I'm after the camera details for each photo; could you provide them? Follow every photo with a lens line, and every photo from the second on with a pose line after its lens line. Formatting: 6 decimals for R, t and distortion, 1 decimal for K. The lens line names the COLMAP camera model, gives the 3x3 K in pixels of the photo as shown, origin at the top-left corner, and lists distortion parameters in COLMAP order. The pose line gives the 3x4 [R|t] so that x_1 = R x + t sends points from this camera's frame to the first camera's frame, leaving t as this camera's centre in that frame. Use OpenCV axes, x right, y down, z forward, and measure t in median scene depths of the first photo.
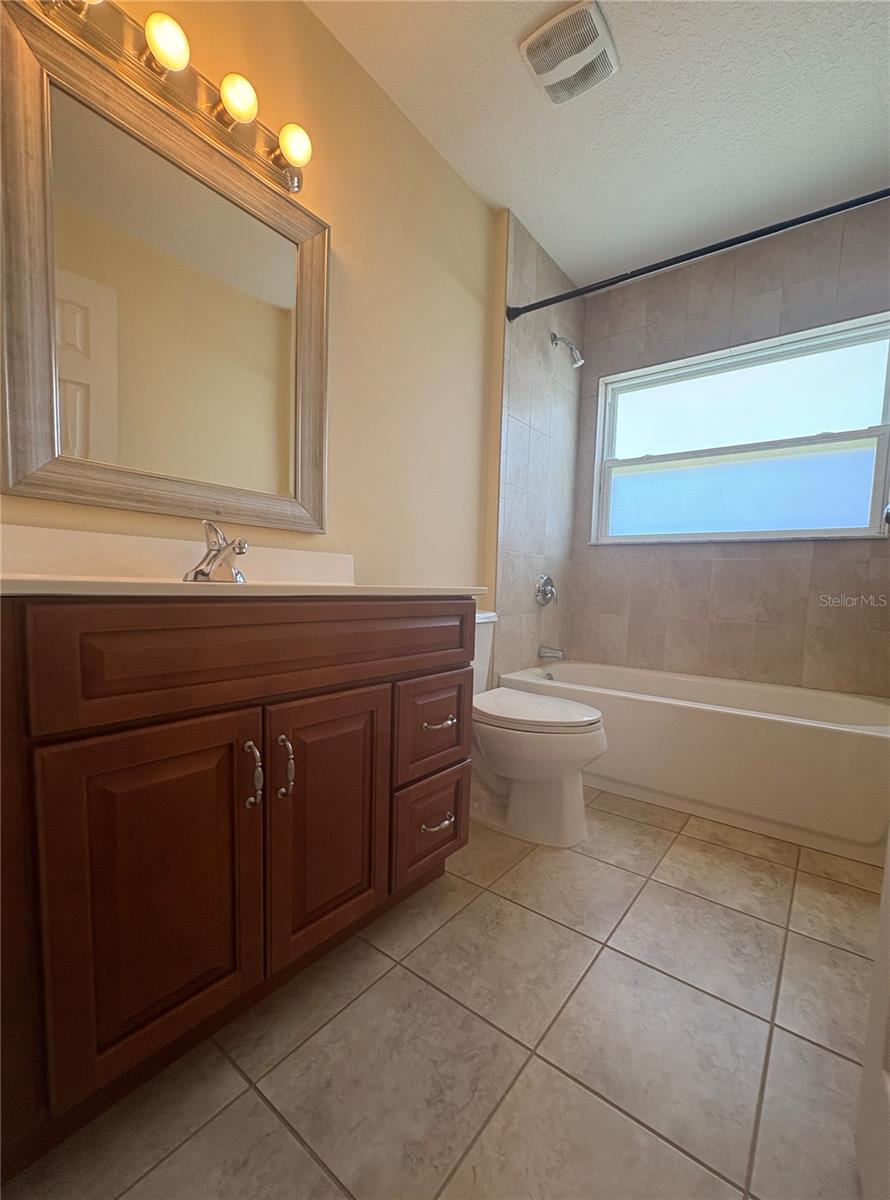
lens RADIAL K [[479.4, 0, 463.1], [0, 479.4, 633.3], [0, 0, 1]] dist [0.000799, -0.000027]
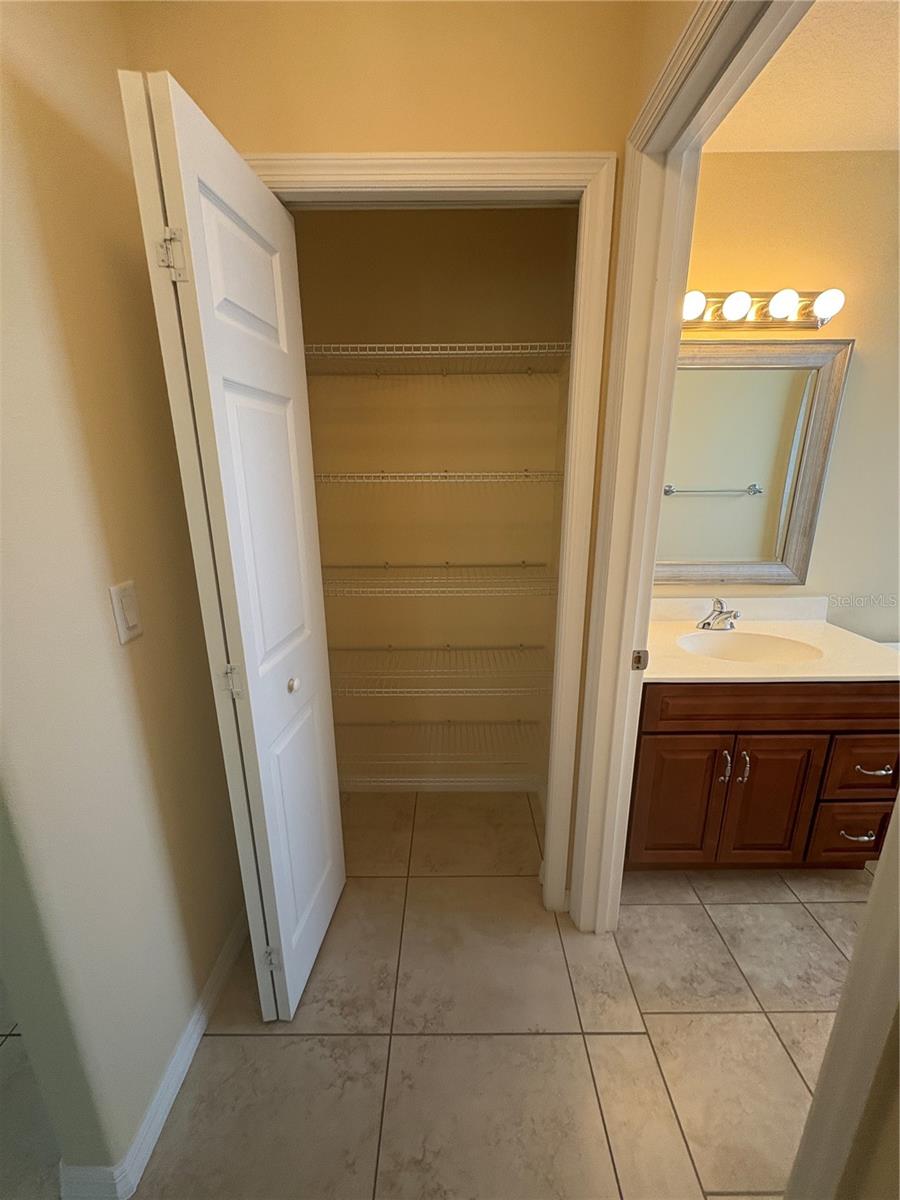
lens RADIAL K [[479.4, 0, 455.2], [0, 479.4, 600.3], [0, 0, 1]] dist [0.000799, -0.000027]
pose [[0.605510, 0.183140, -0.774479, 0.216567], [-0.037050, 0.978594, 0.202440, -0.559679], [0.794975, -0.093885, 0.599333, -0.750323]]
